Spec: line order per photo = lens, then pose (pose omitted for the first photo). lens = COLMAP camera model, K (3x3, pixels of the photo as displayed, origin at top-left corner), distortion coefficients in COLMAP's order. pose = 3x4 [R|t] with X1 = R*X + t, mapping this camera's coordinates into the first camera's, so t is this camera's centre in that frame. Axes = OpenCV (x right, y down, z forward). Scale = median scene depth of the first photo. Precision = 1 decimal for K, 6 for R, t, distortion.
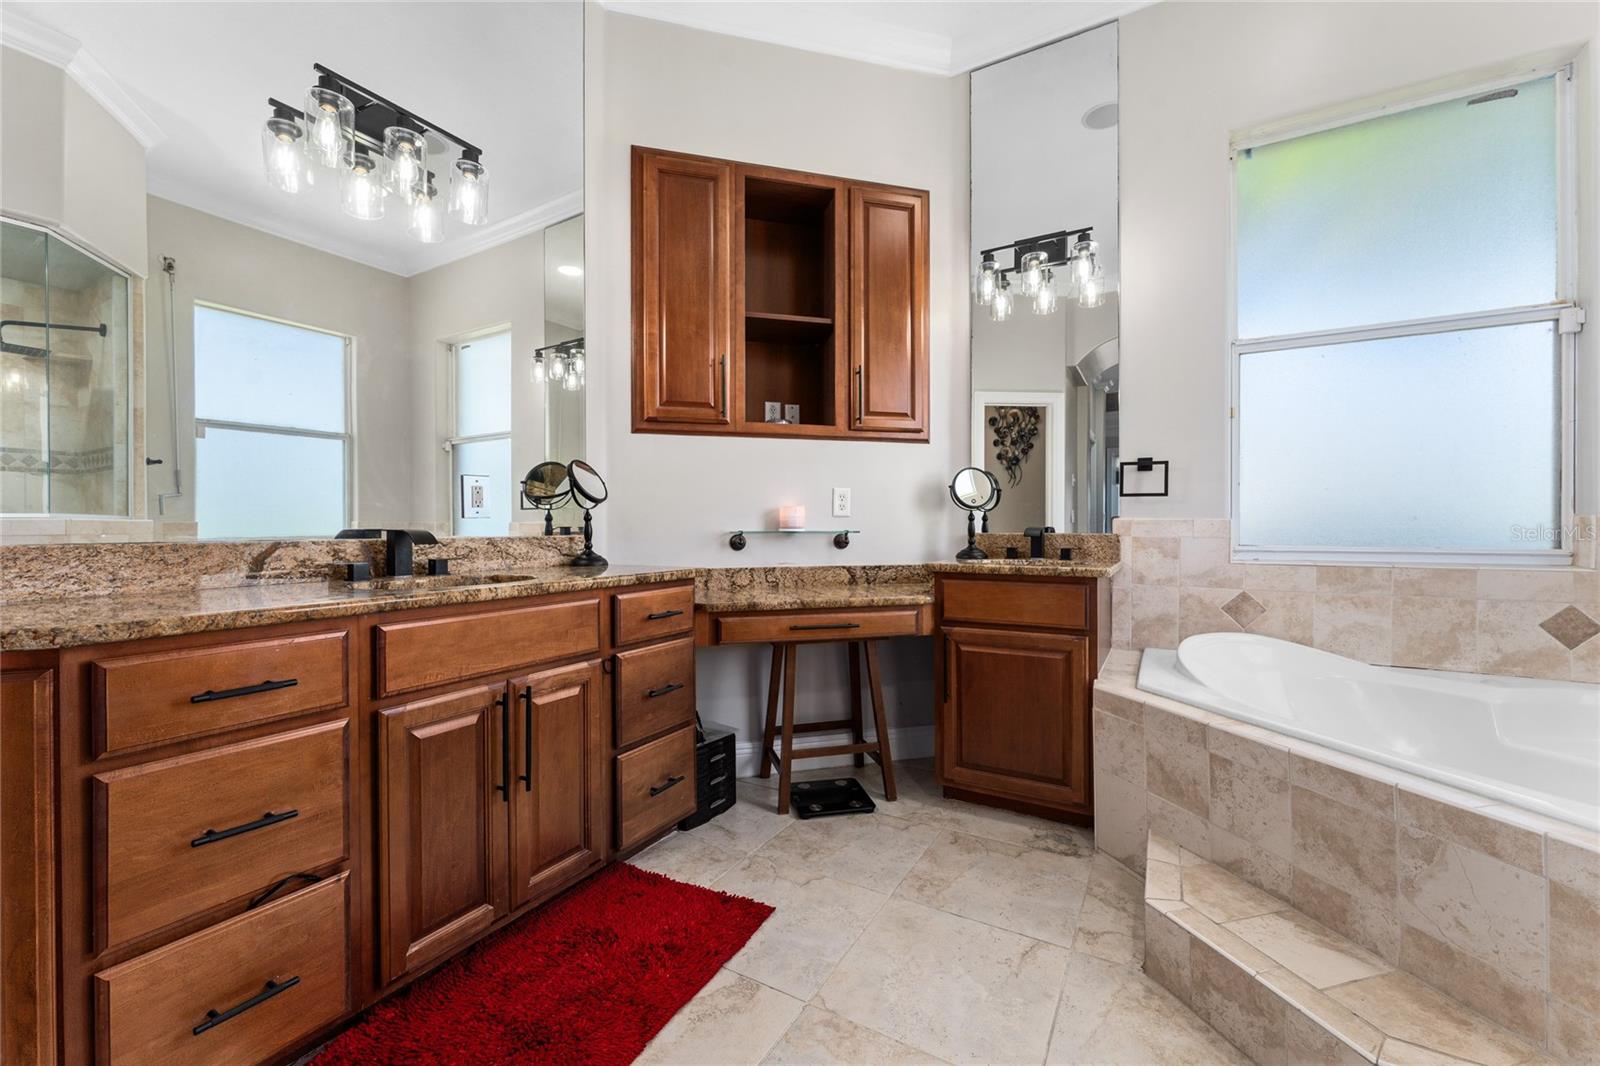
lens RADIAL K [[641.0, 0, 800.0], [0, 641.0, 528.9], [0, 0, 1]] dist [-0.001203, -0.000098]
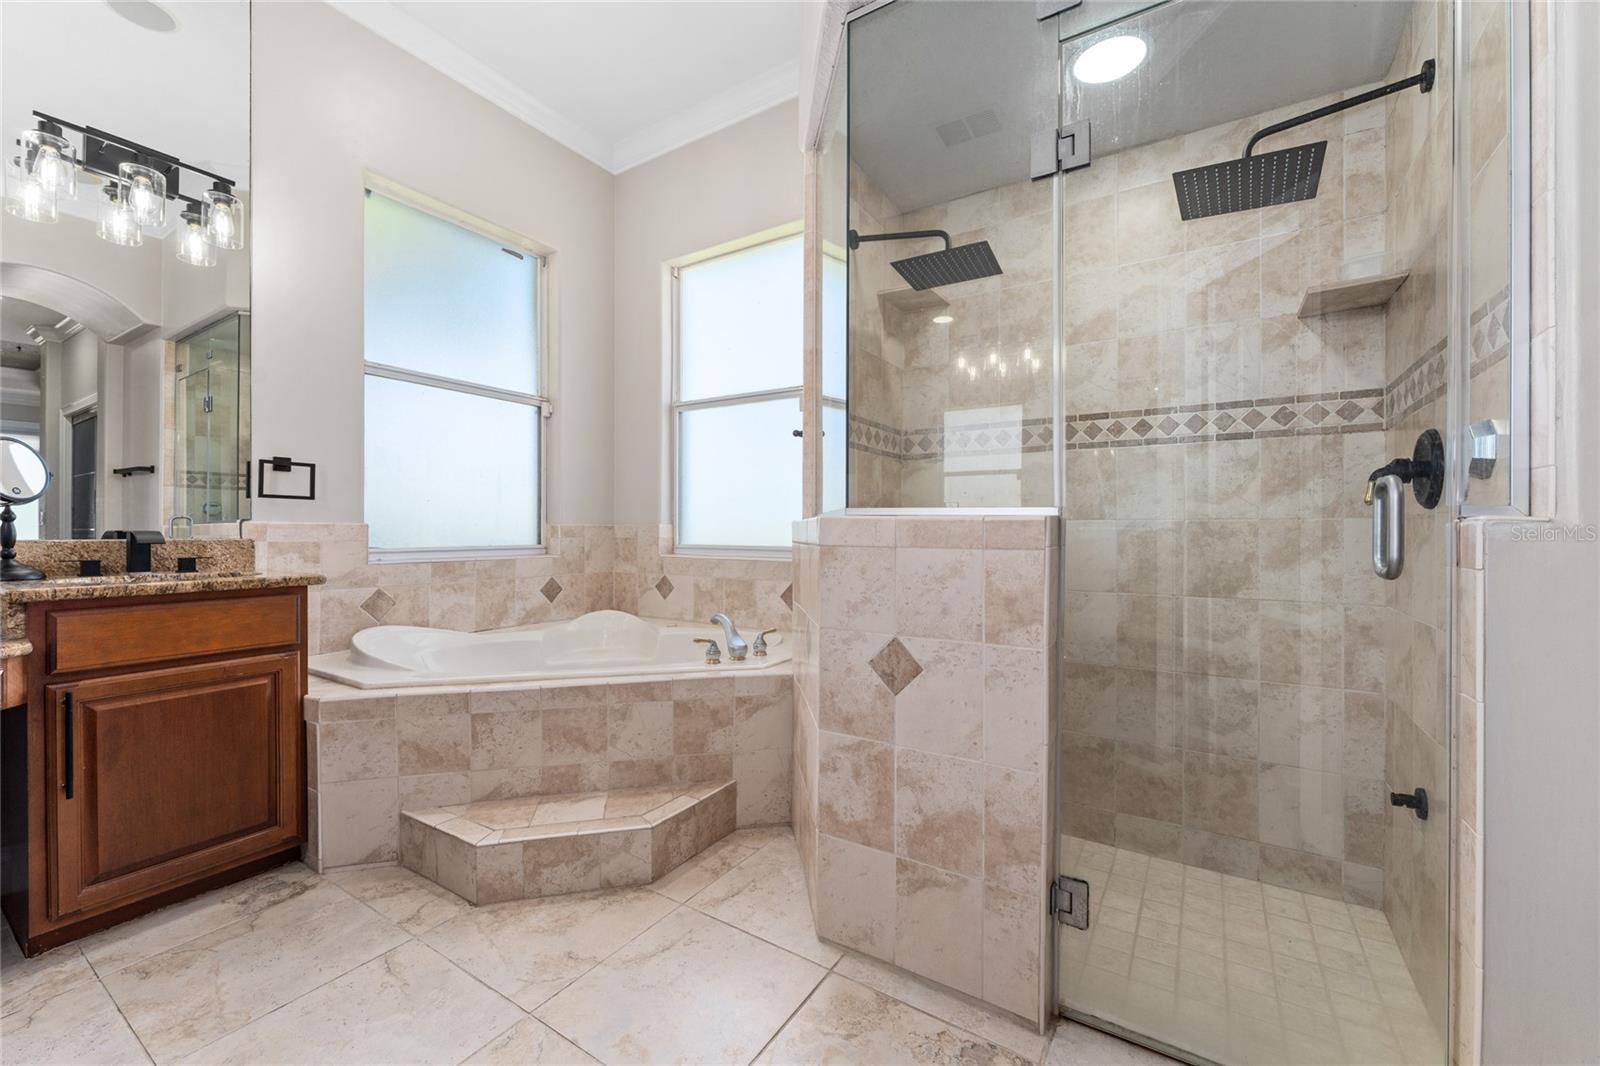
lens RADIAL K [[641.0, 0, 800.0], [0, 641.0, 528.9], [0, 0, 1]] dist [-0.001203, -0.000098]
pose [[0.038661, 0.003421, 0.999247, -0.437630], [0.001554, 0.999993, -0.003484, -0.001989], [-0.999251, 0.001687, 0.038655, 0.245216]]
